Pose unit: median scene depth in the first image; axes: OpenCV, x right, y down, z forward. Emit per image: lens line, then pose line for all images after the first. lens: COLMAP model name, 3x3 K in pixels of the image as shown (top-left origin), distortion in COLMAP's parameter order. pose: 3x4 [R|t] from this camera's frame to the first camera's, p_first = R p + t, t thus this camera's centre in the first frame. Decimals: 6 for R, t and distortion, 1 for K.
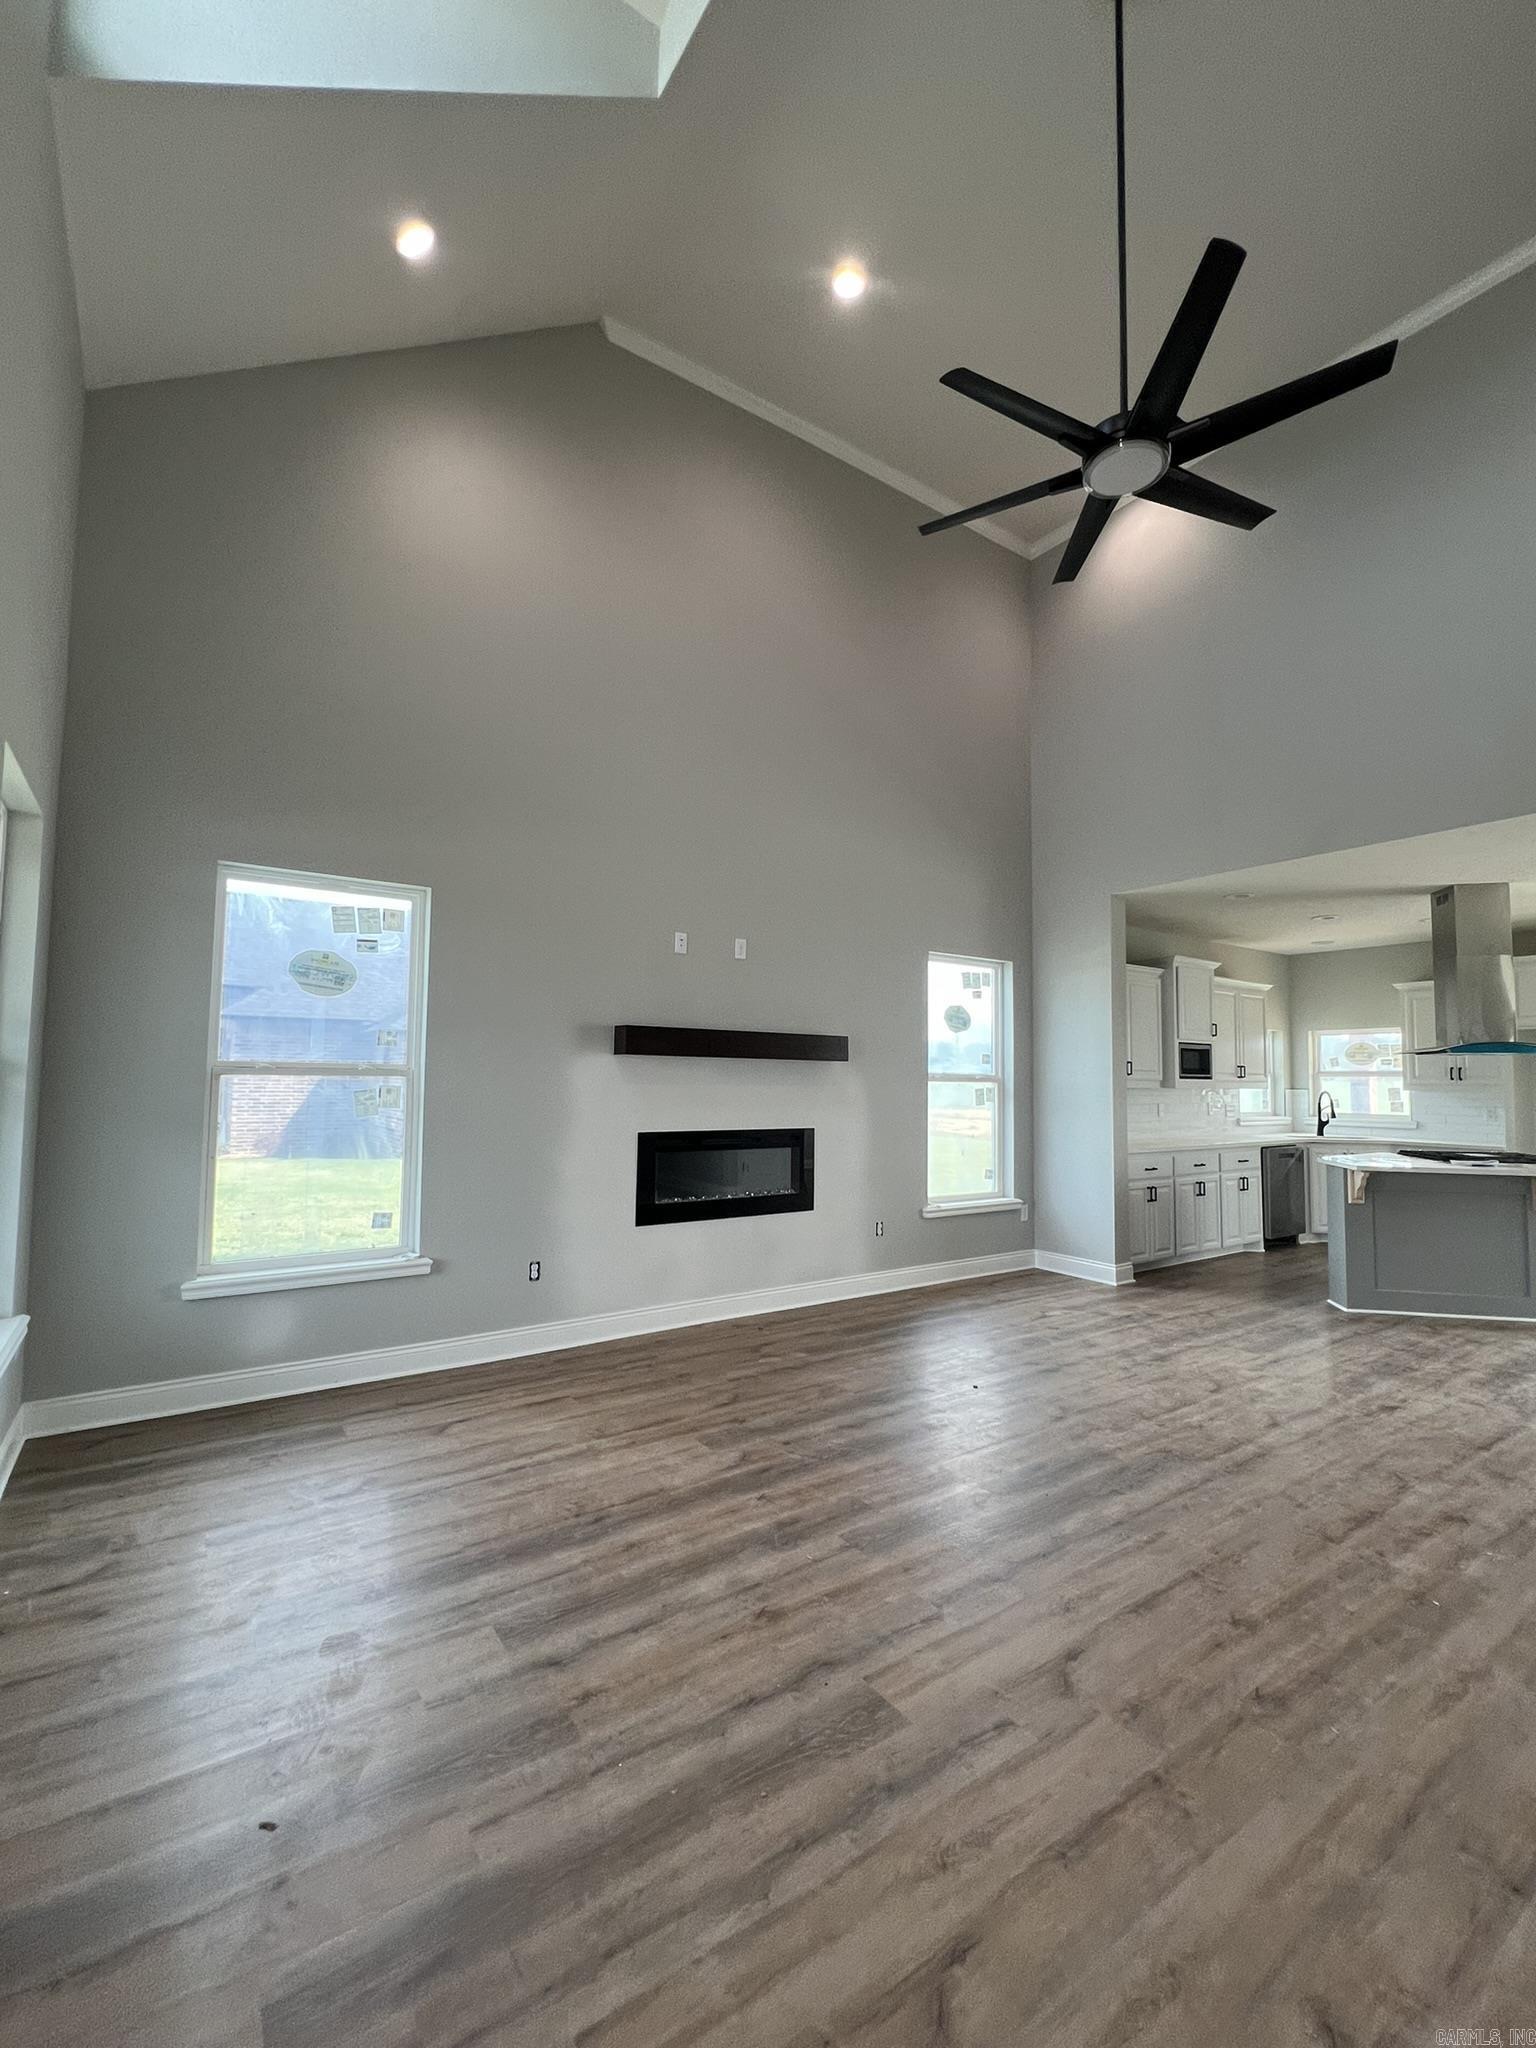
lens RADIAL K [[876.5, 0, 763.9], [0, 876.5, 1028.7], [0, 0, 1]] dist [-0.002250, 0.000217]
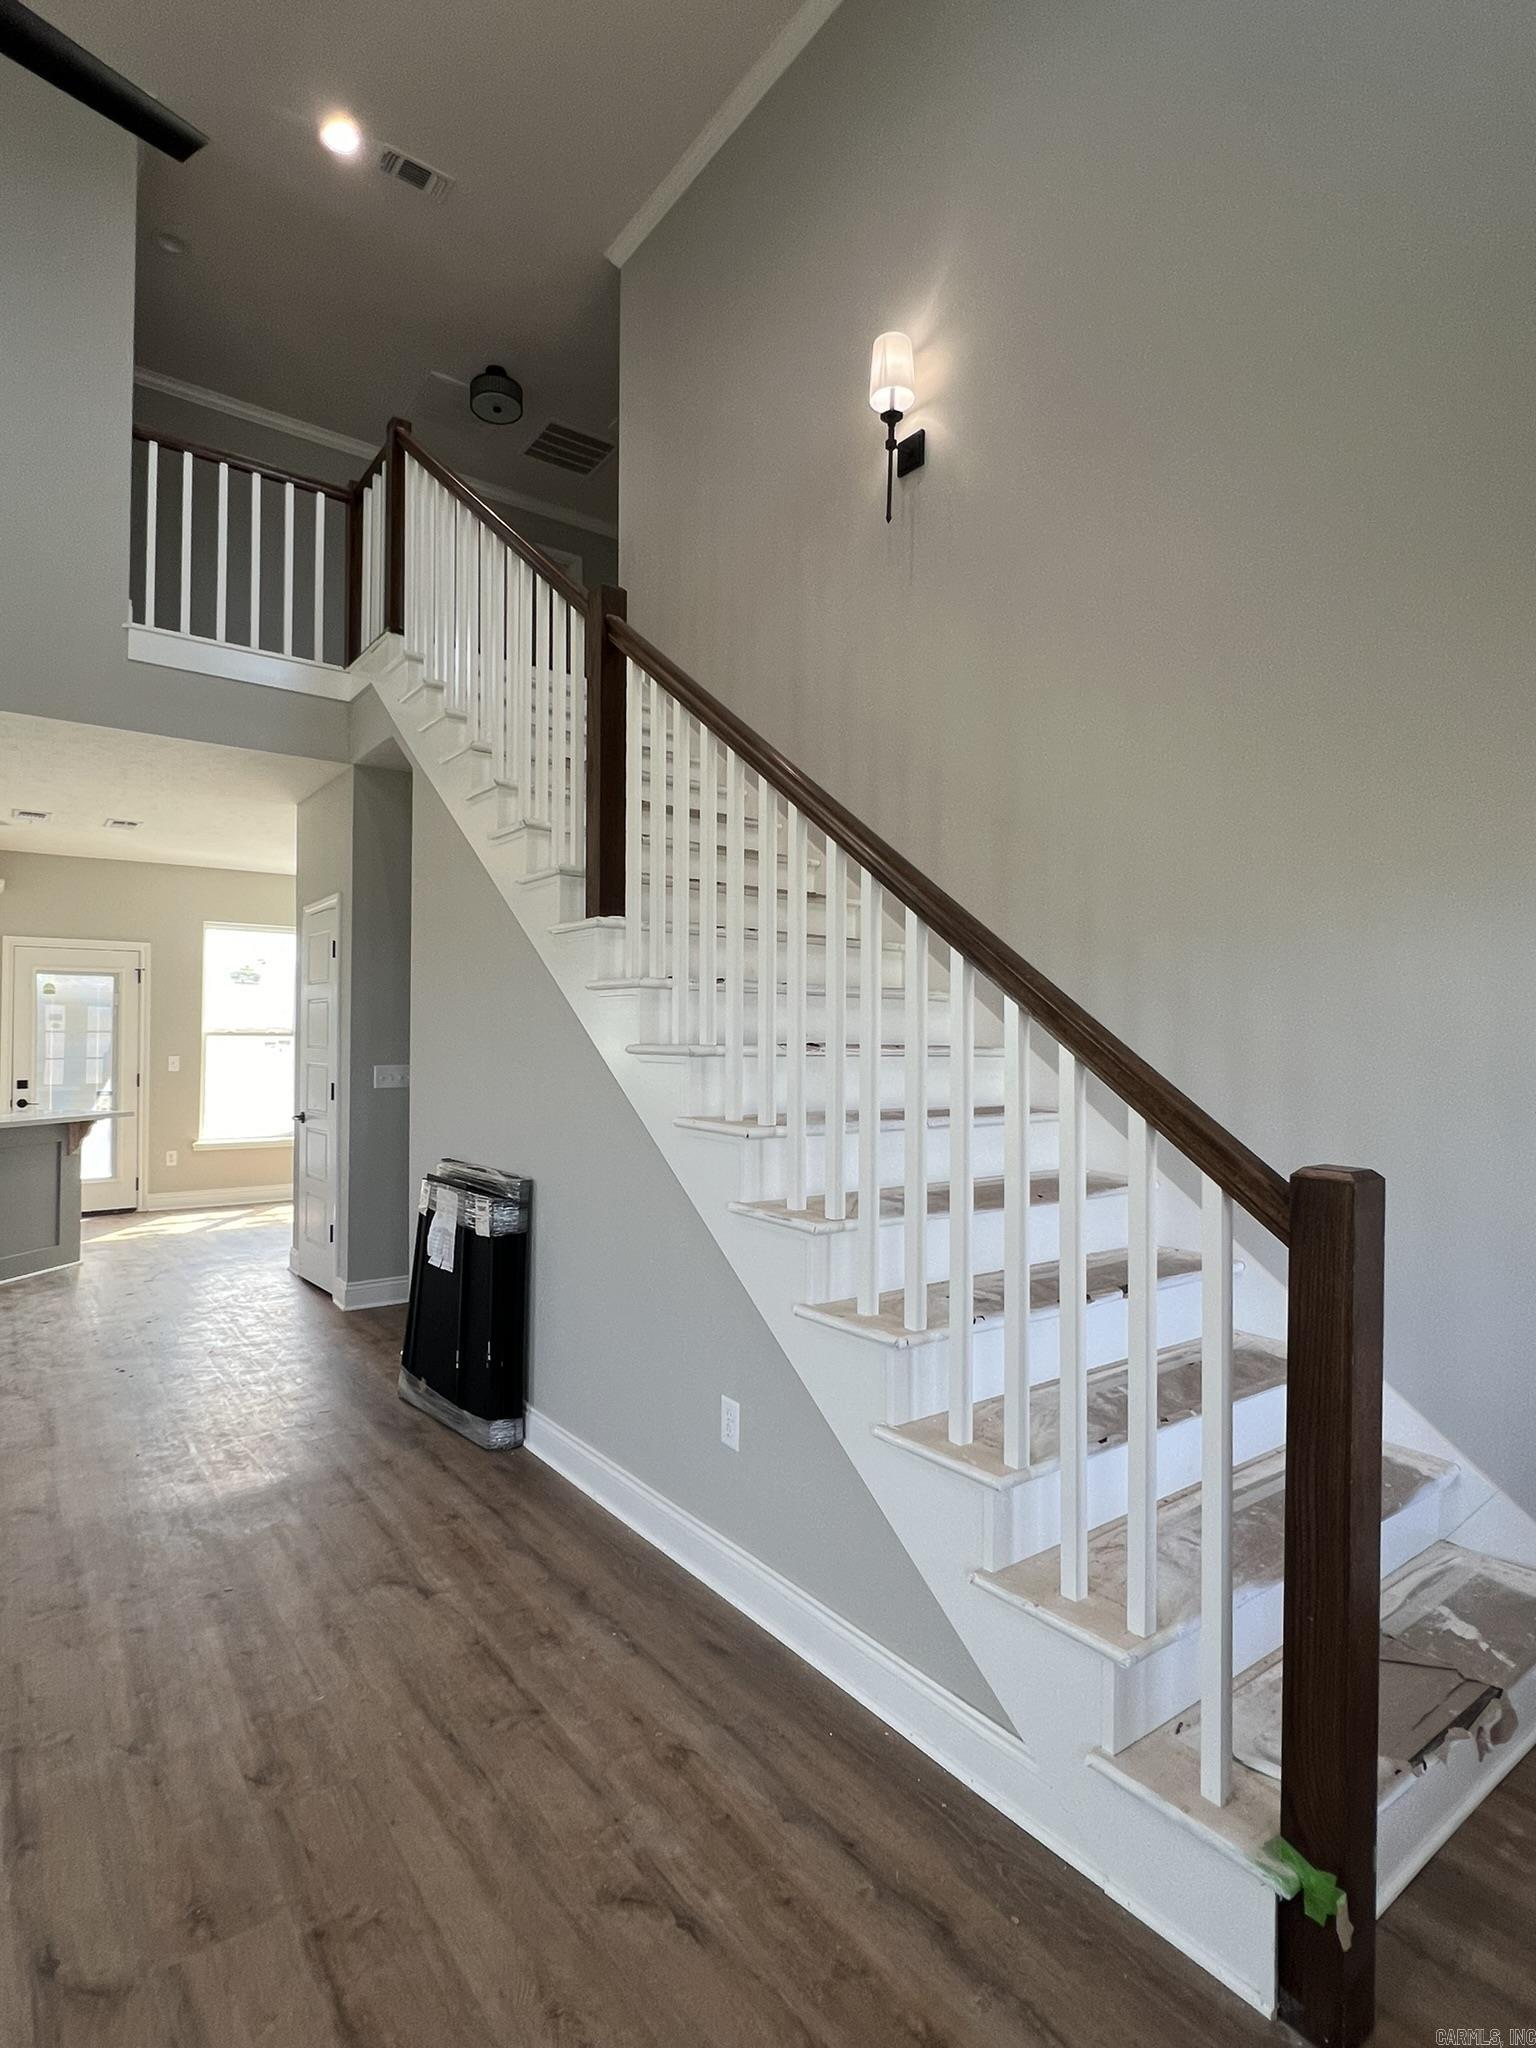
lens RADIAL K [[1056.3, 0, 773.3], [0, 1056.3, 1027.8], [0, 0, 1]] dist [-0.004758, 0.003660]
pose [[-0.047569, 0.000261, 0.998868, -0.221892], [-0.064847, 0.997890, -0.003349, 0.022308], [-0.996761, -0.064933, -0.047451, 0.319715]]
